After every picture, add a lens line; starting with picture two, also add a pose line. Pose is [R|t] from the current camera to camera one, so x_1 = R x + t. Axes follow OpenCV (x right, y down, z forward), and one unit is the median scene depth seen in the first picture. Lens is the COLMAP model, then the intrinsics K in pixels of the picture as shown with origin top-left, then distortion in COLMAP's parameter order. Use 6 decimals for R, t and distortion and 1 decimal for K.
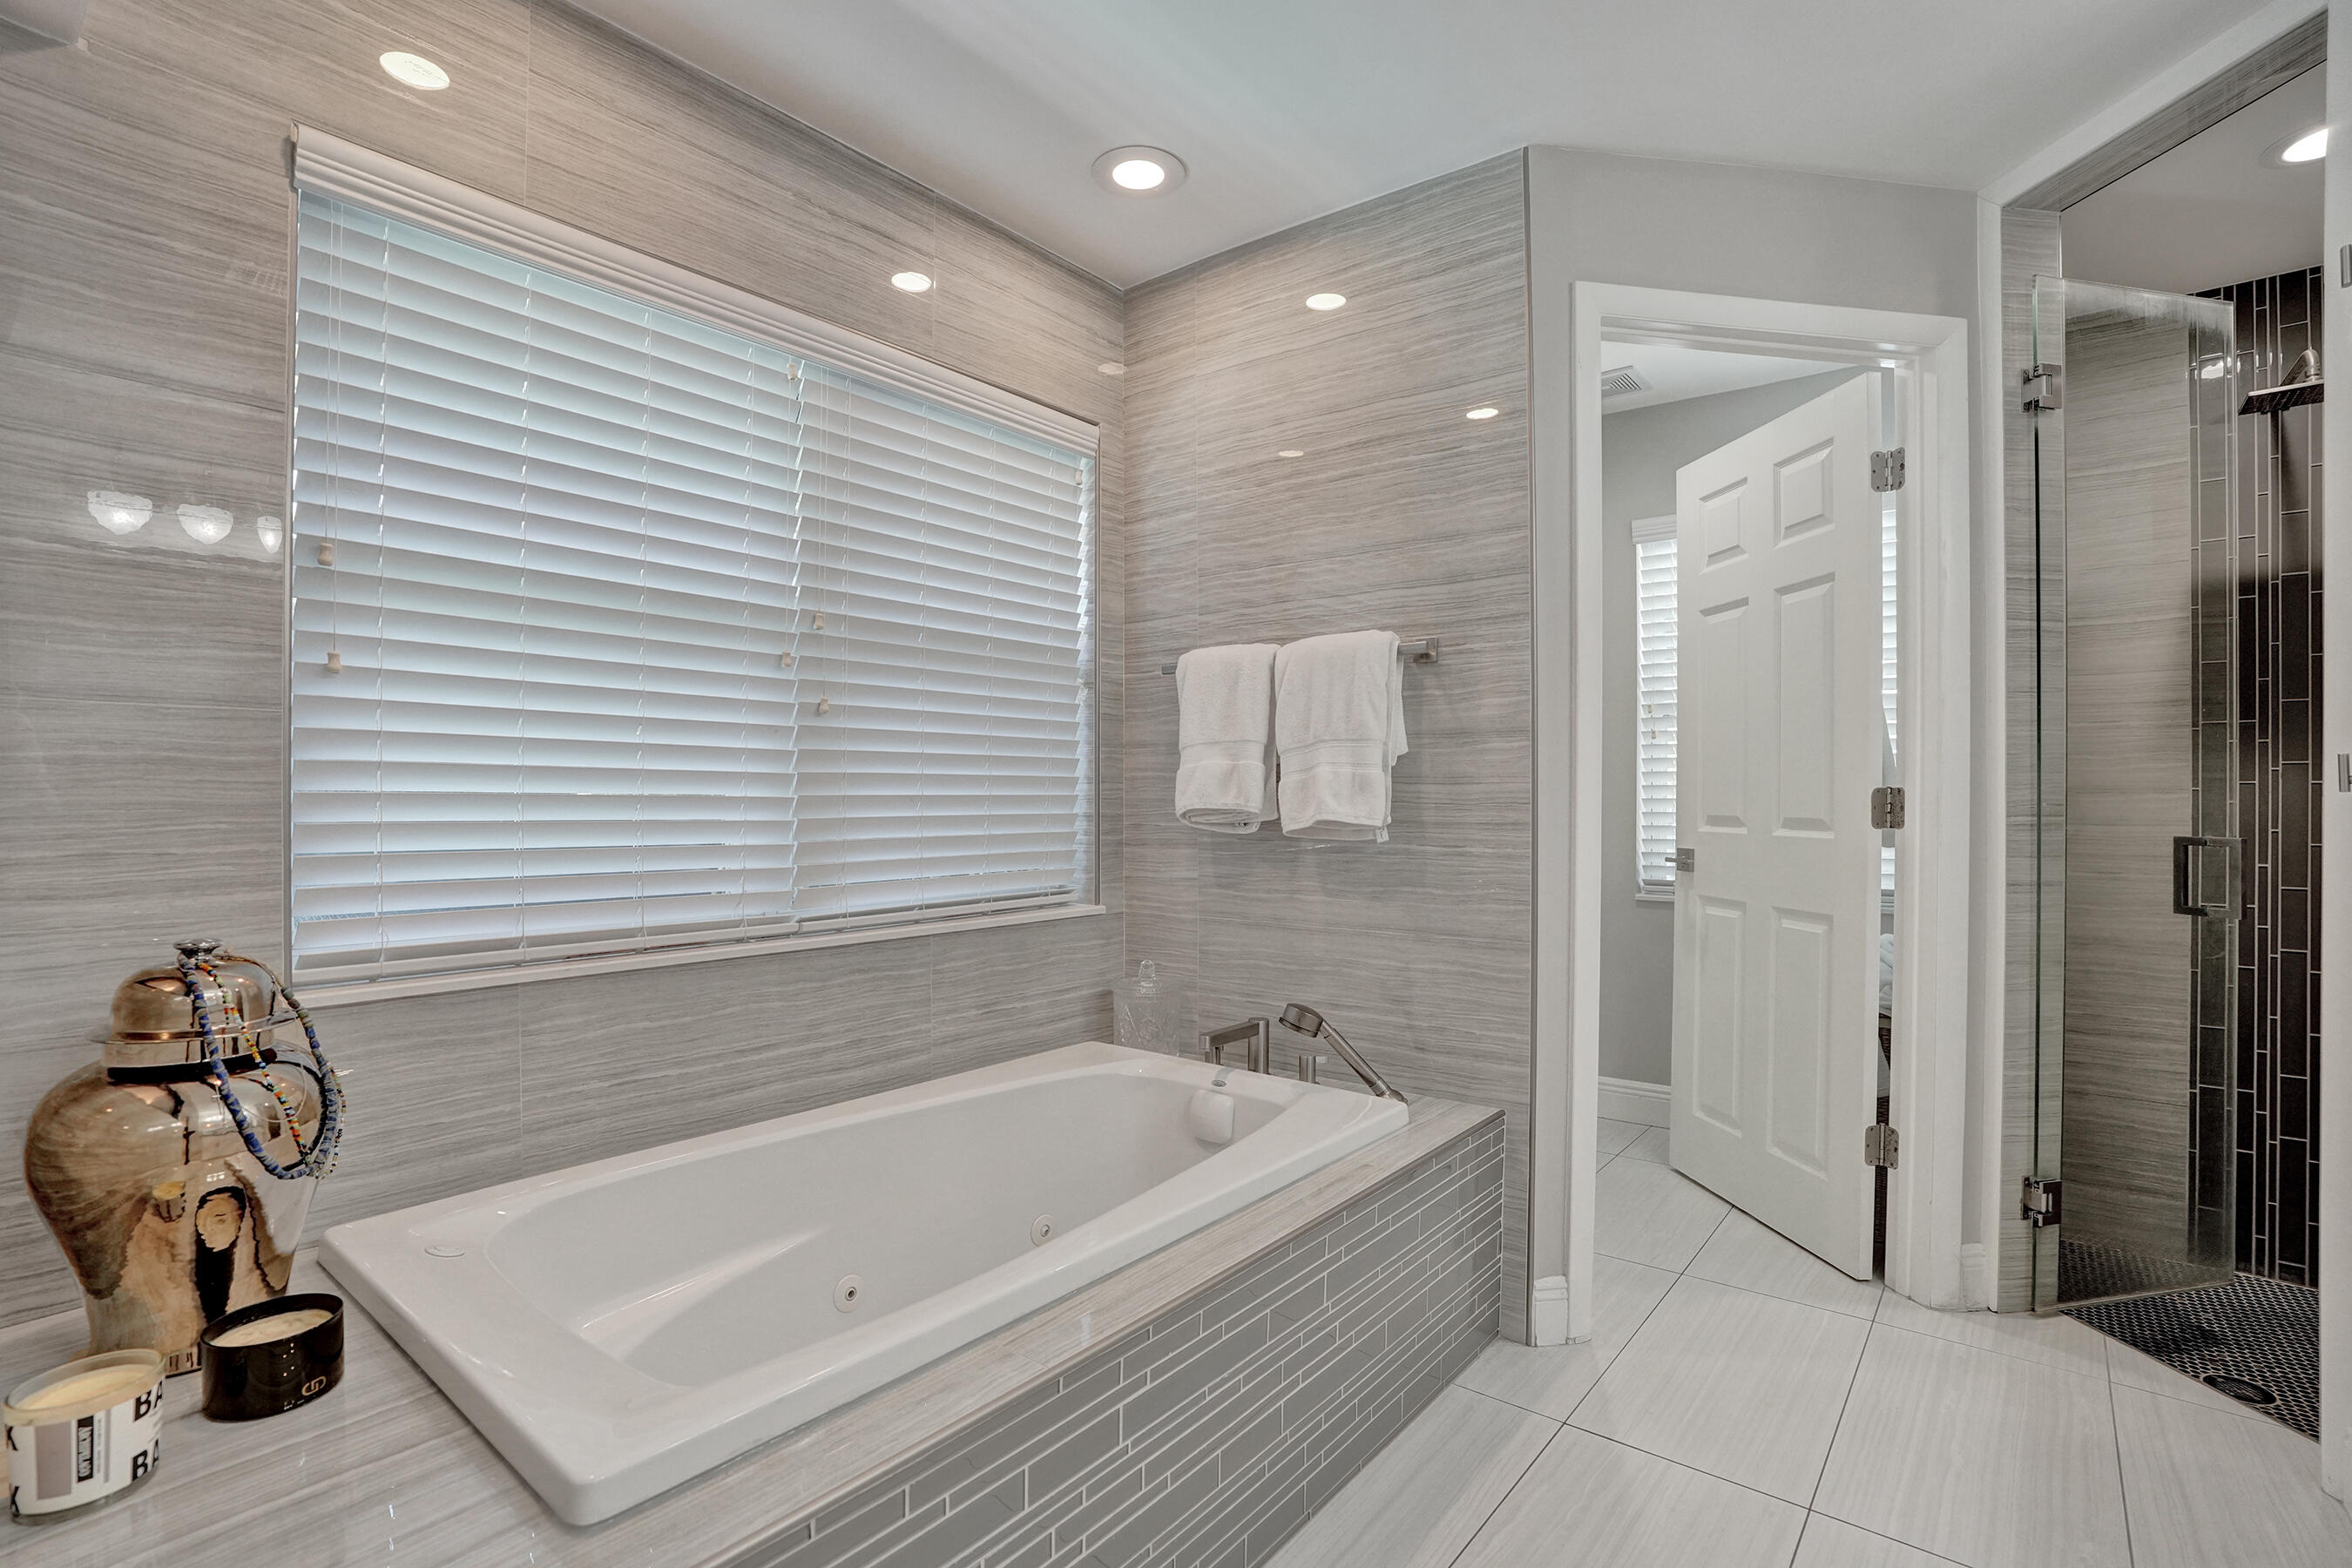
lens RADIAL K [[1092.2, 0, 1182.7], [0, 1092.2, 779.7], [0, 0, 1]] dist [-0.059558, 0.018030]
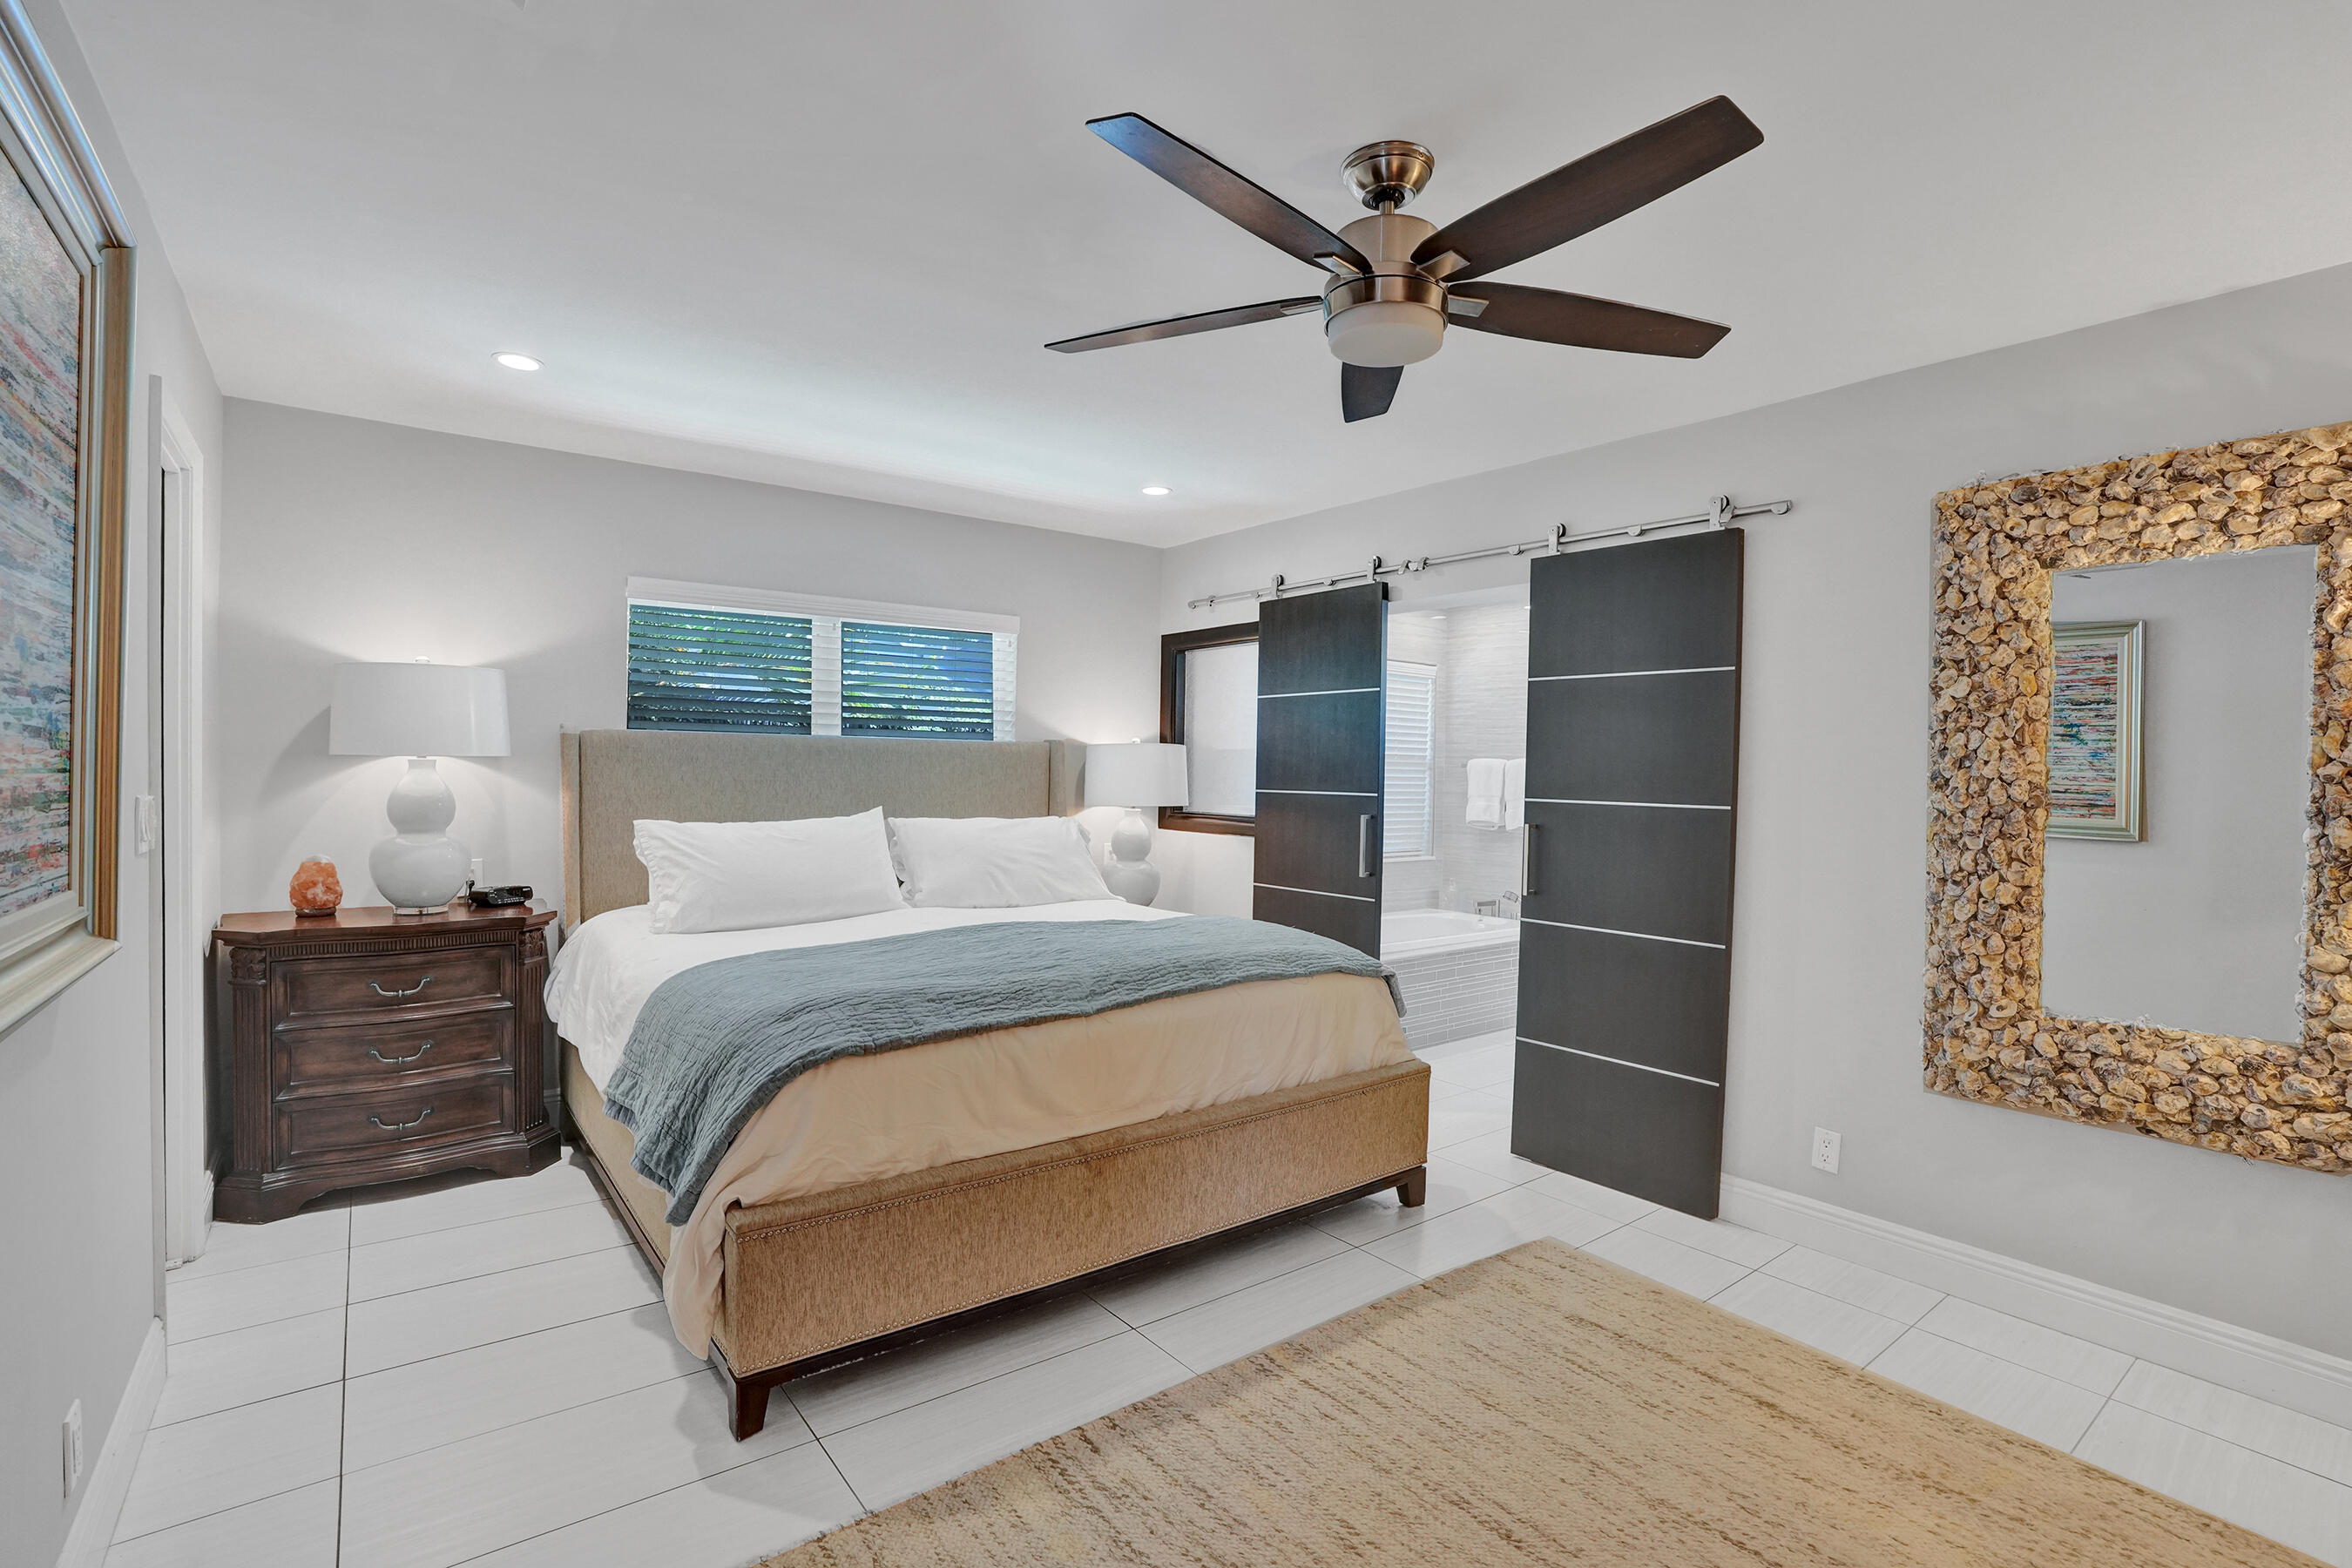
lens RADIAL K [[1092.2, 0, 1163.1], [0, 1092.2, 779.2], [0, 0, 1]] dist [-0.059558, 0.018030]
pose [[0.969185, 0.021238, -0.245415, -0.070067], [-0.020034, 0.999772, 0.007403, -0.073725], [0.245516, -0.002258, 0.969390, -1.658011]]
